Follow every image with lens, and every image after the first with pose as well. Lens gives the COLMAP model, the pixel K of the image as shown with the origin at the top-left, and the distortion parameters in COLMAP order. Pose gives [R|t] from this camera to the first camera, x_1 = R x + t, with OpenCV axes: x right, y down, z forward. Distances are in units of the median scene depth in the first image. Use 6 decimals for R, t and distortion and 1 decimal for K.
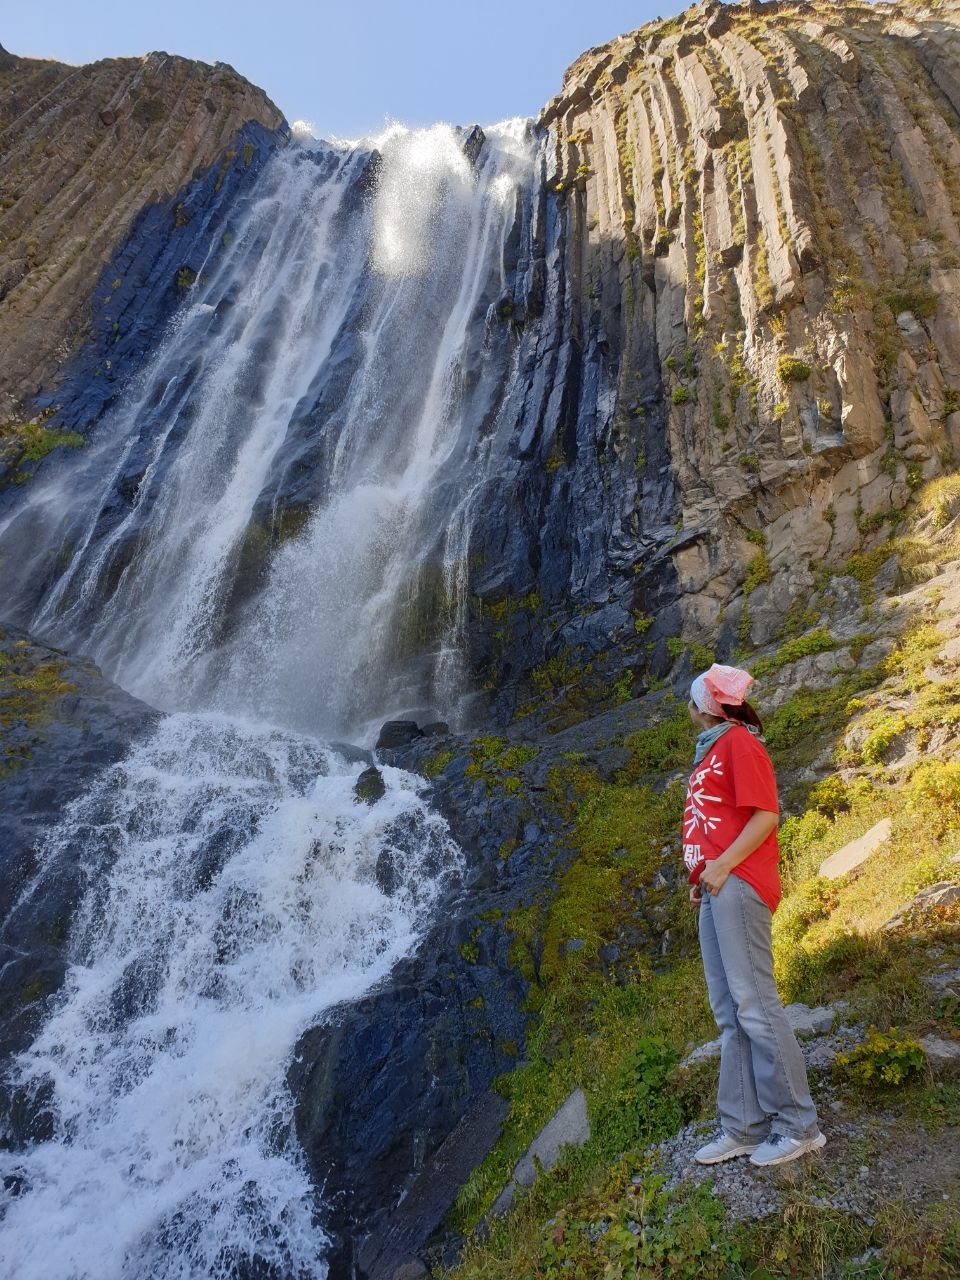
lens RADIAL K [[1004.1, 0, 495.1], [0, 1004.1, 685.2], [0, 0, 1]] dist [-0.004868, 0.005625]
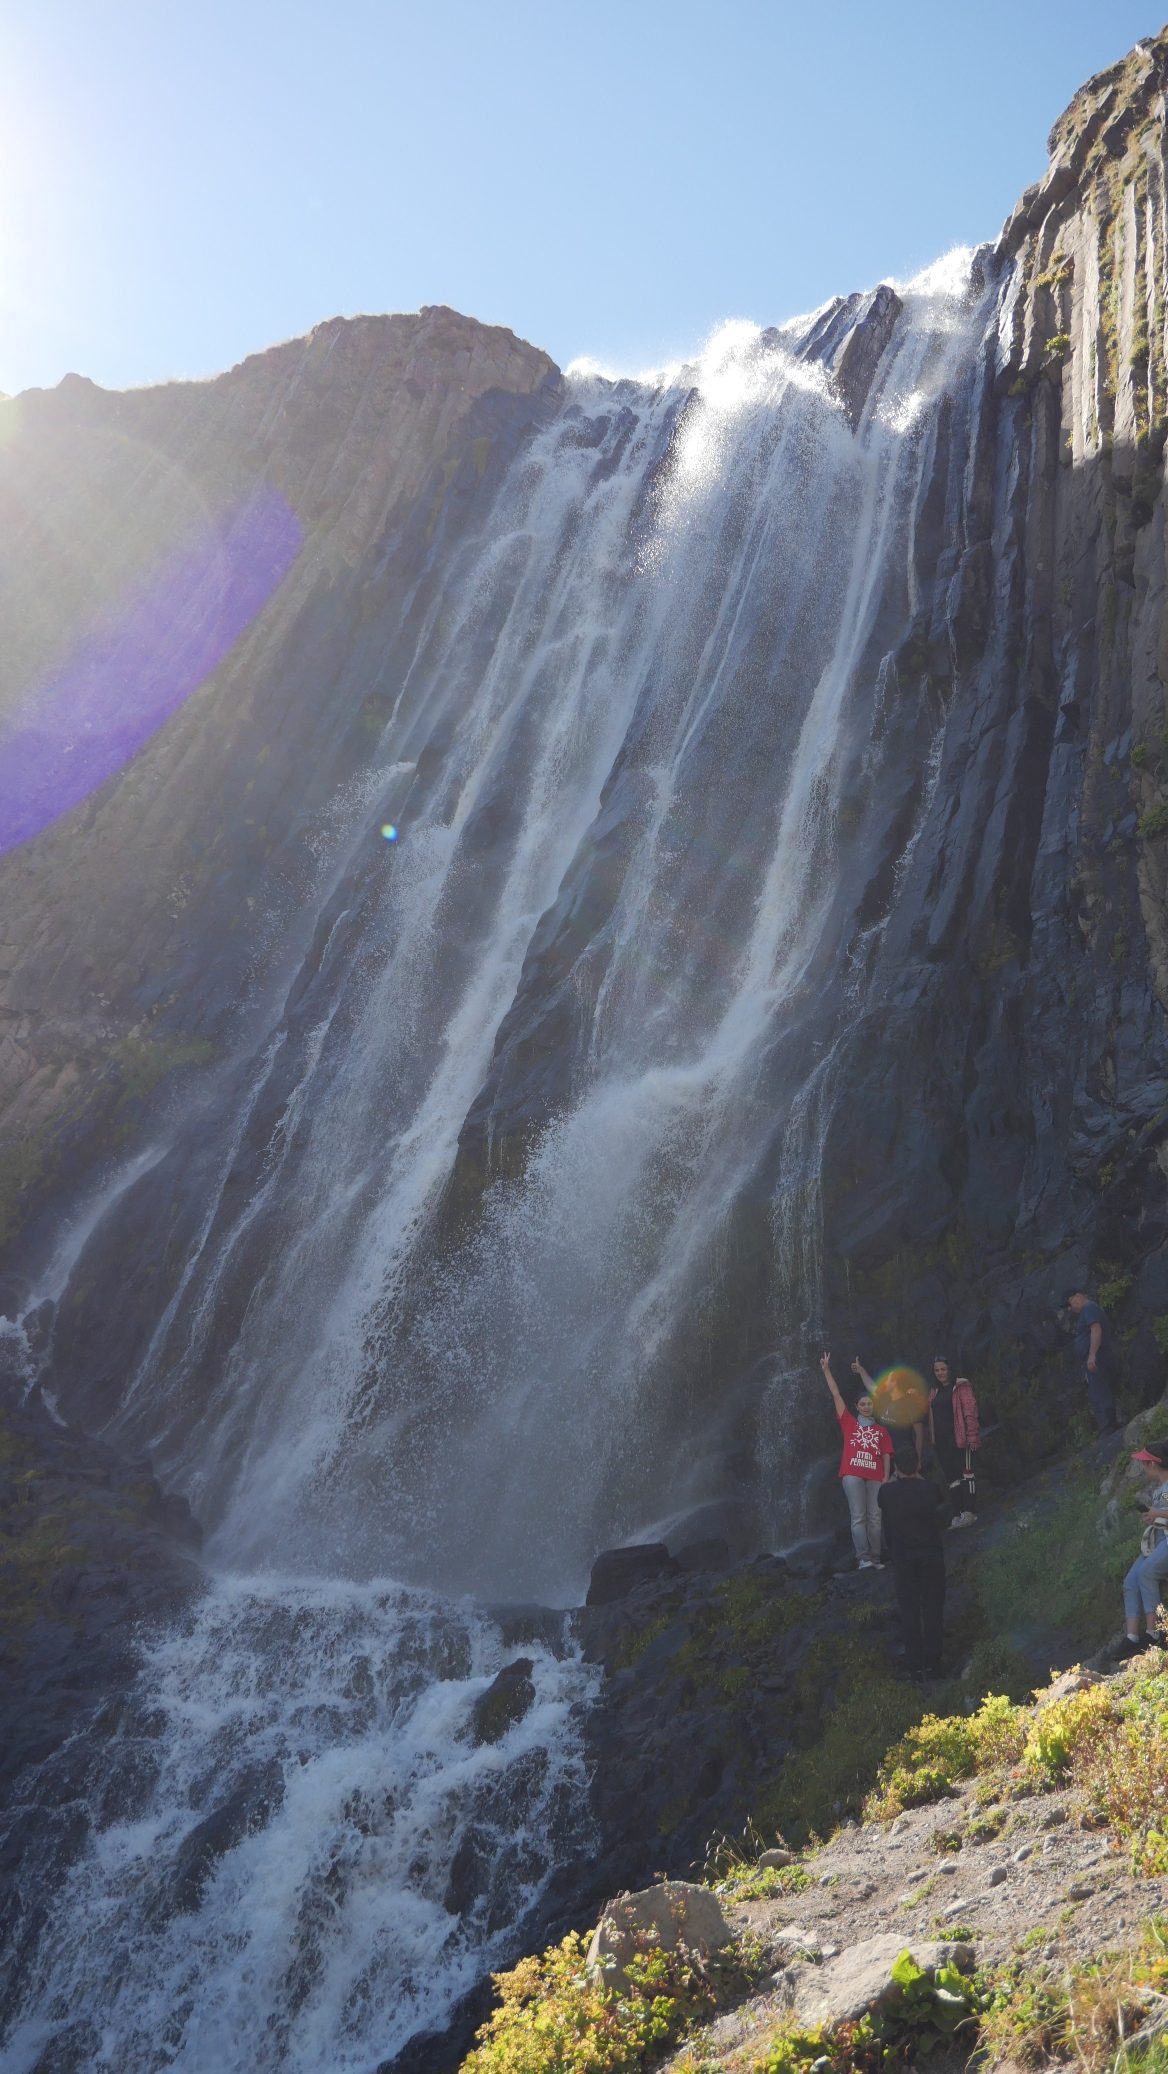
lens RADIAL K [[2078.7, 0, 539.6], [0, 2078.7, 1108.7], [0, 0, 1]] dist [-0.053730, 0.000000]
pose [[0.930469, -0.155901, -0.331544, 0.169341], [0.122229, 0.985193, -0.120232, -0.043214], [0.345379, 0.071348, 0.935747, -0.064525]]
